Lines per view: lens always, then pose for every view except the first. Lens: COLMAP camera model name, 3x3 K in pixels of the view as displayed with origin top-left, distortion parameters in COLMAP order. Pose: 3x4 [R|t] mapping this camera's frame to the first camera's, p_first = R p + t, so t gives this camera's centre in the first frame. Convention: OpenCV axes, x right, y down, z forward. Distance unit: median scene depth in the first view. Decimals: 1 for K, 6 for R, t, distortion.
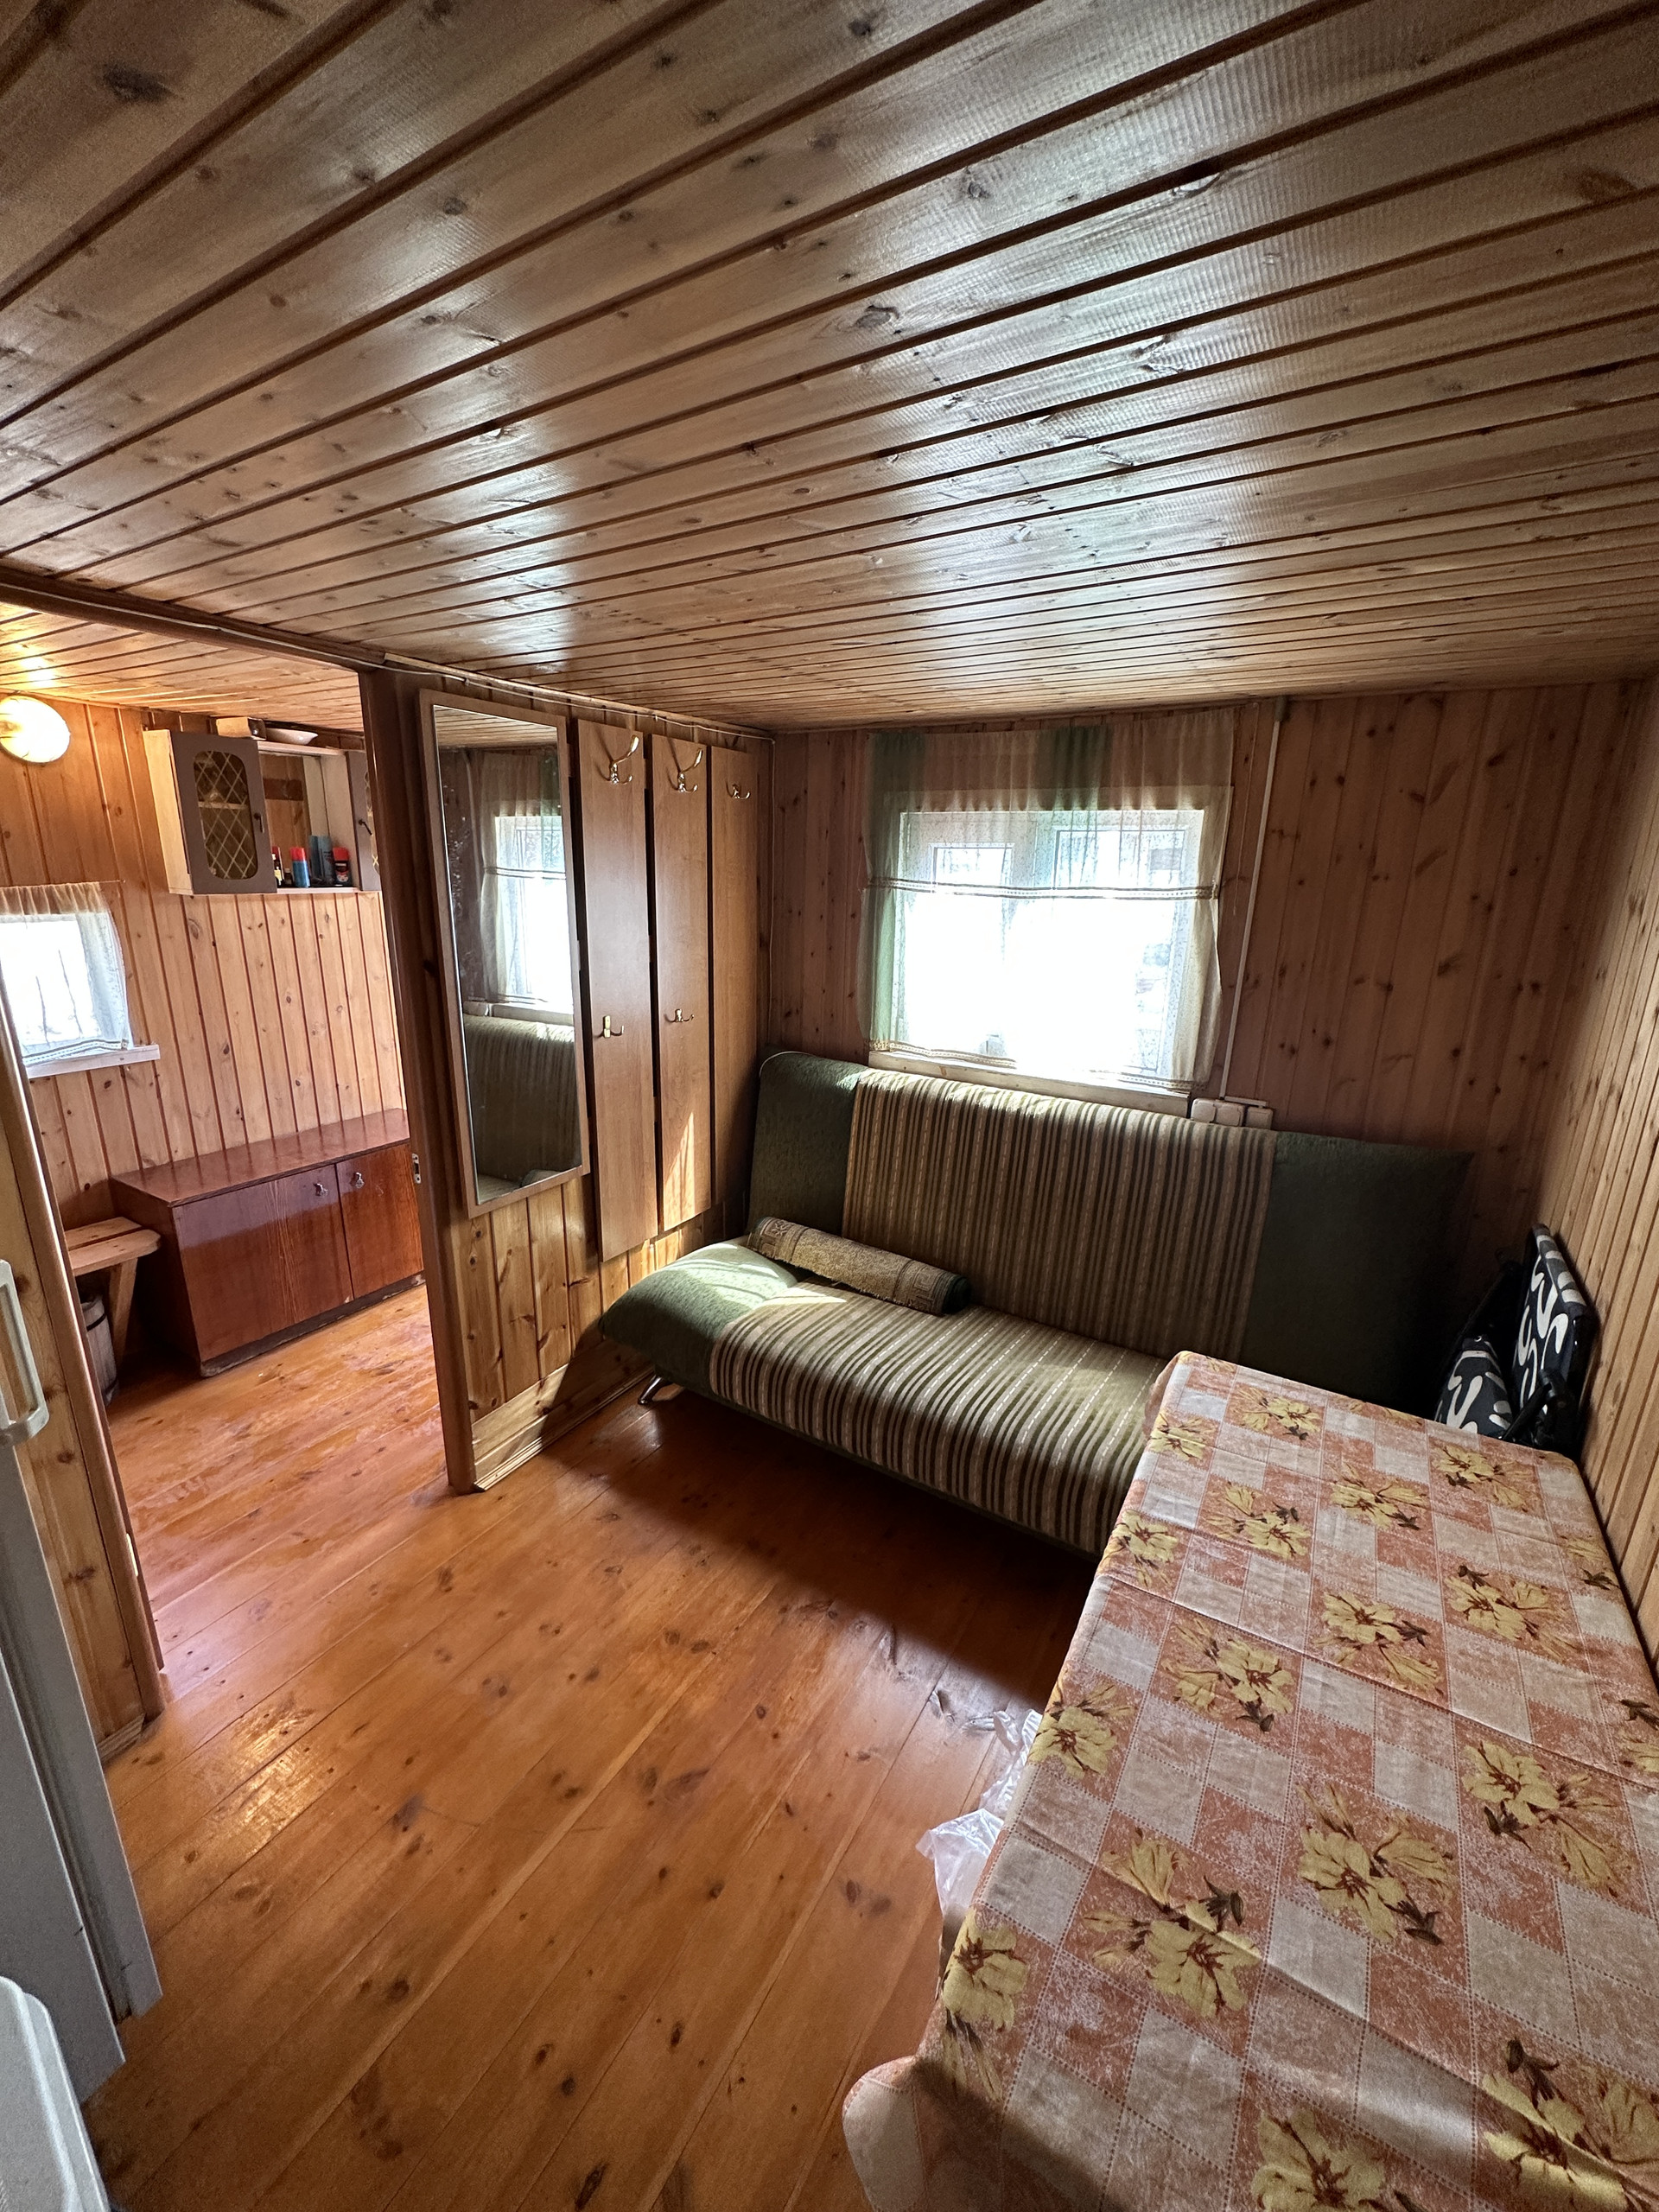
lens RADIAL K [[881.1, 0, 828.6], [0, 881.1, 1103.2], [0, 0, 1]] dist [-0.003001, 0.000863]
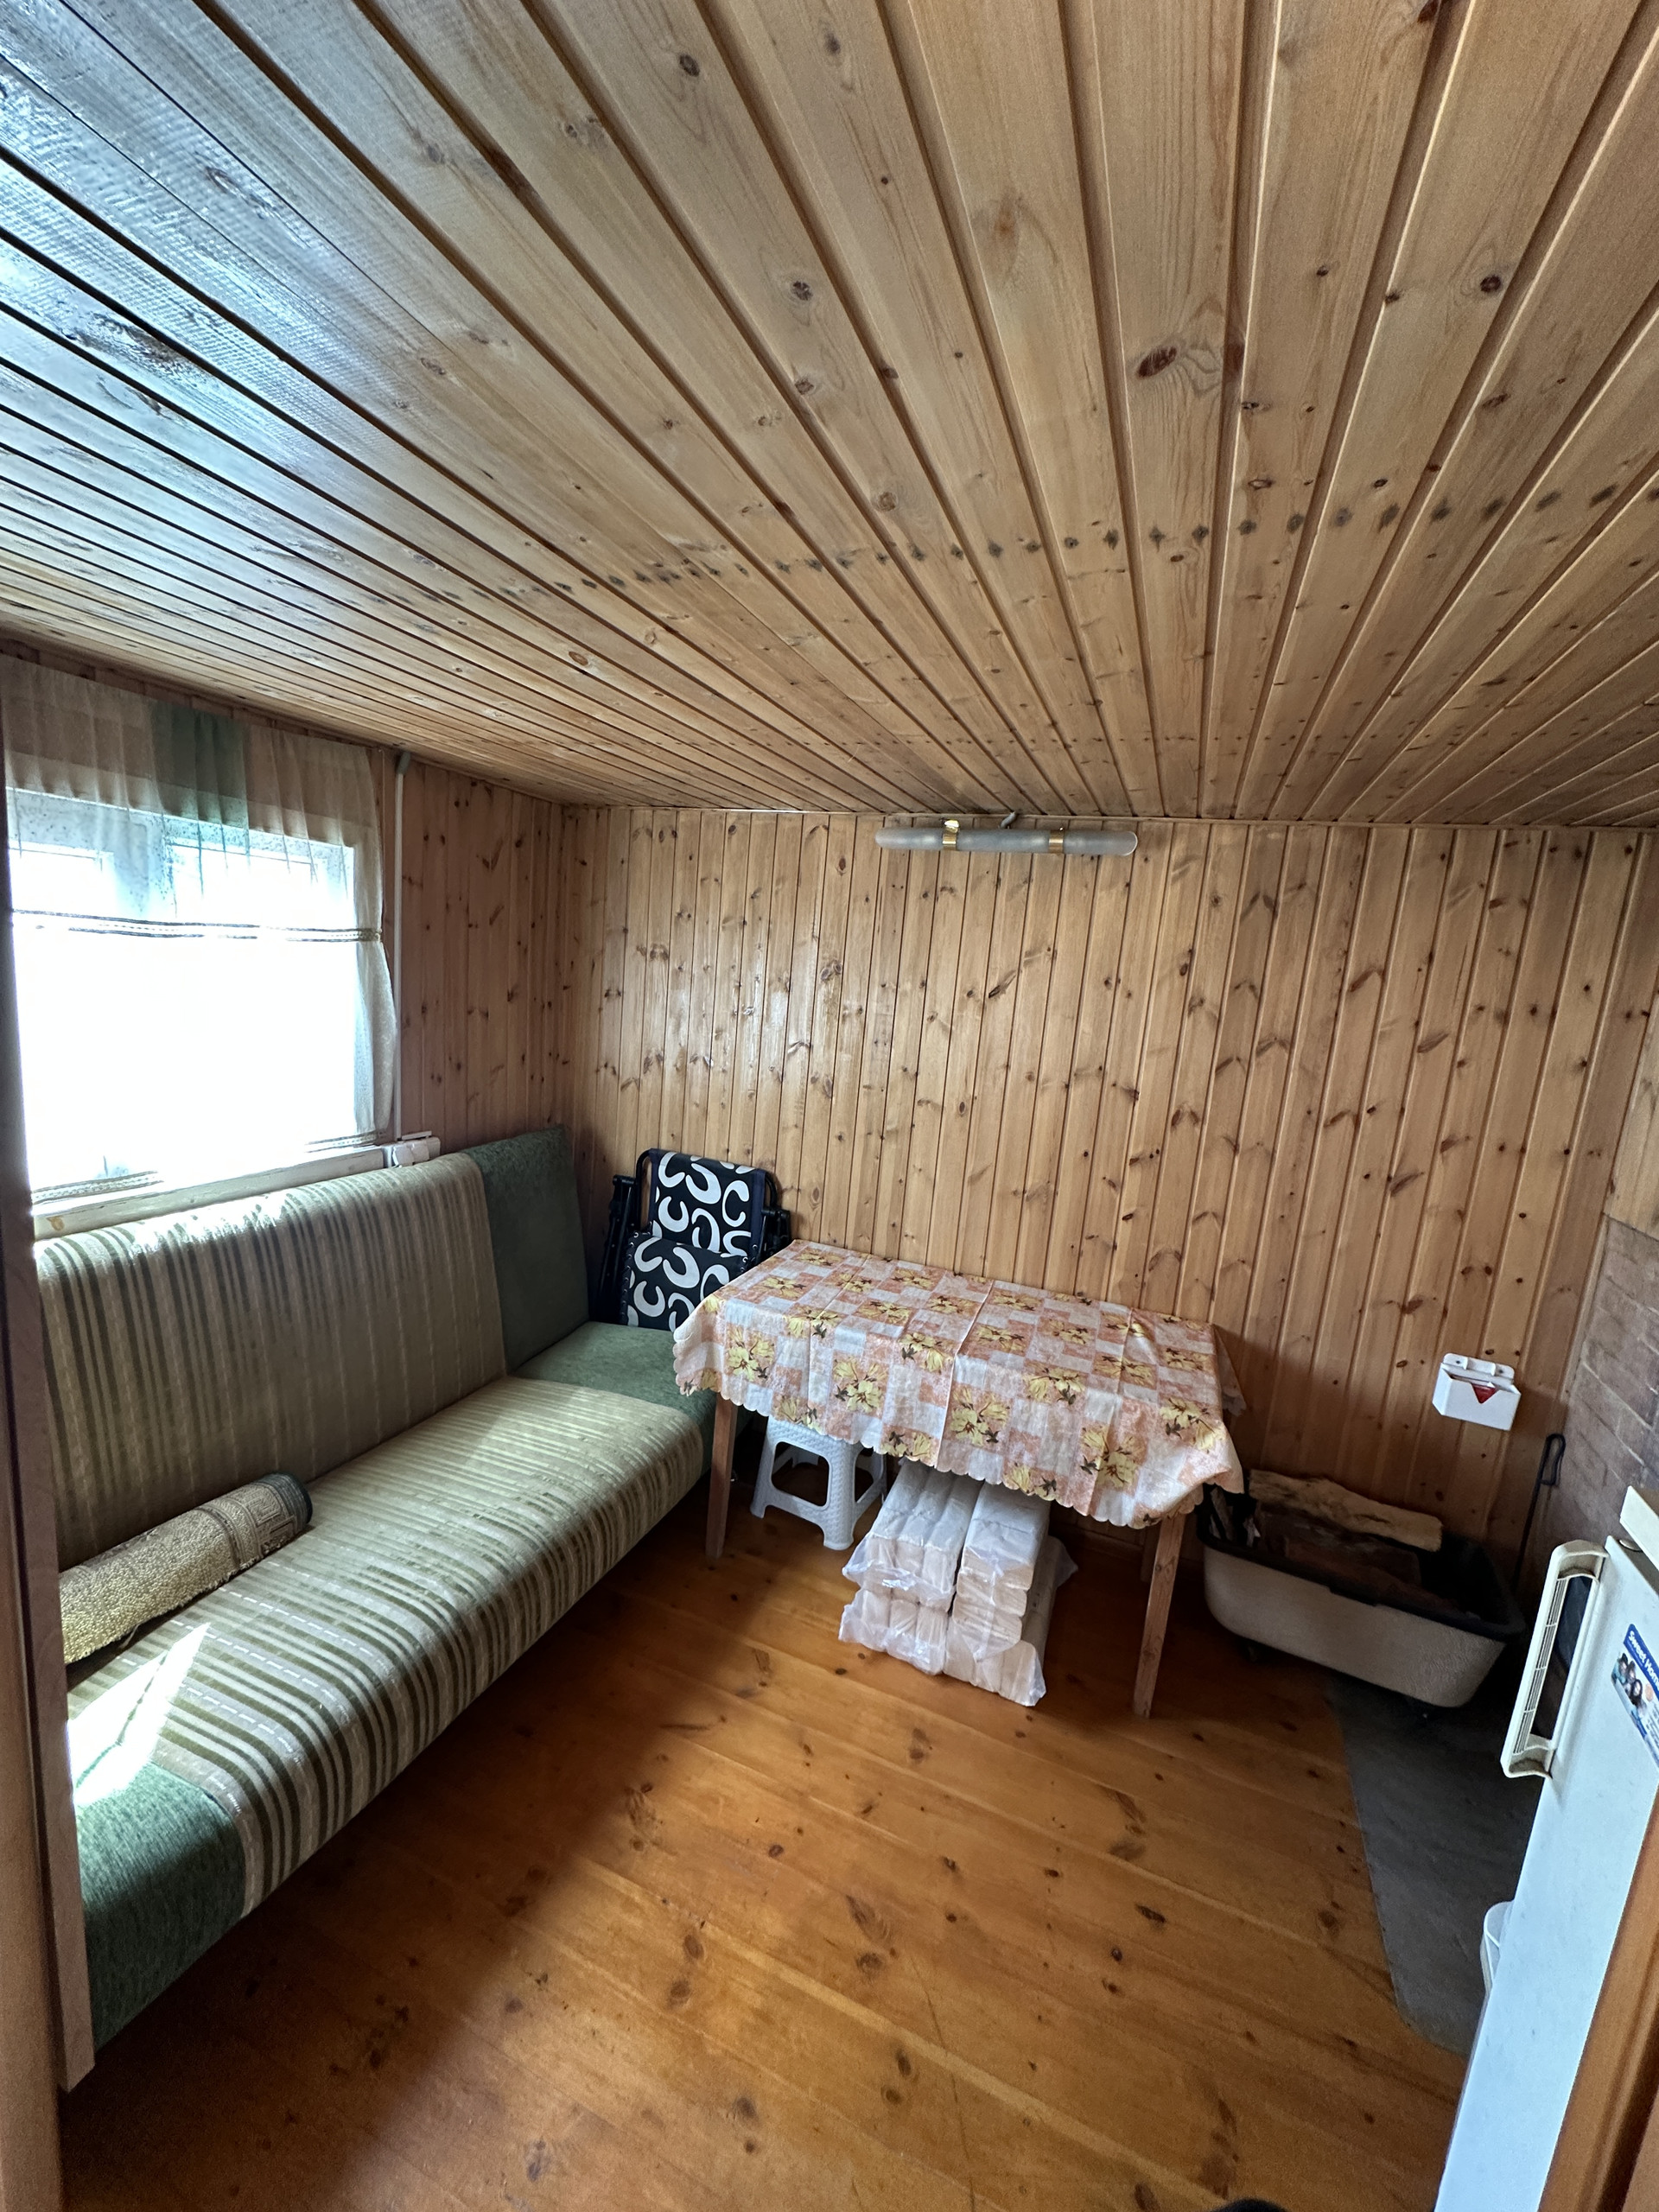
lens RADIAL K [[881.1, 0, 828.6], [0, 881.1, 1103.2], [0, 0, 1]] dist [-0.003001, 0.000863]
pose [[-0.159666, -0.186945, 0.969308, -0.669852], [0.176471, 0.960683, 0.214350, -0.195889], [-0.971270, 0.205279, -0.120398, 0.724733]]
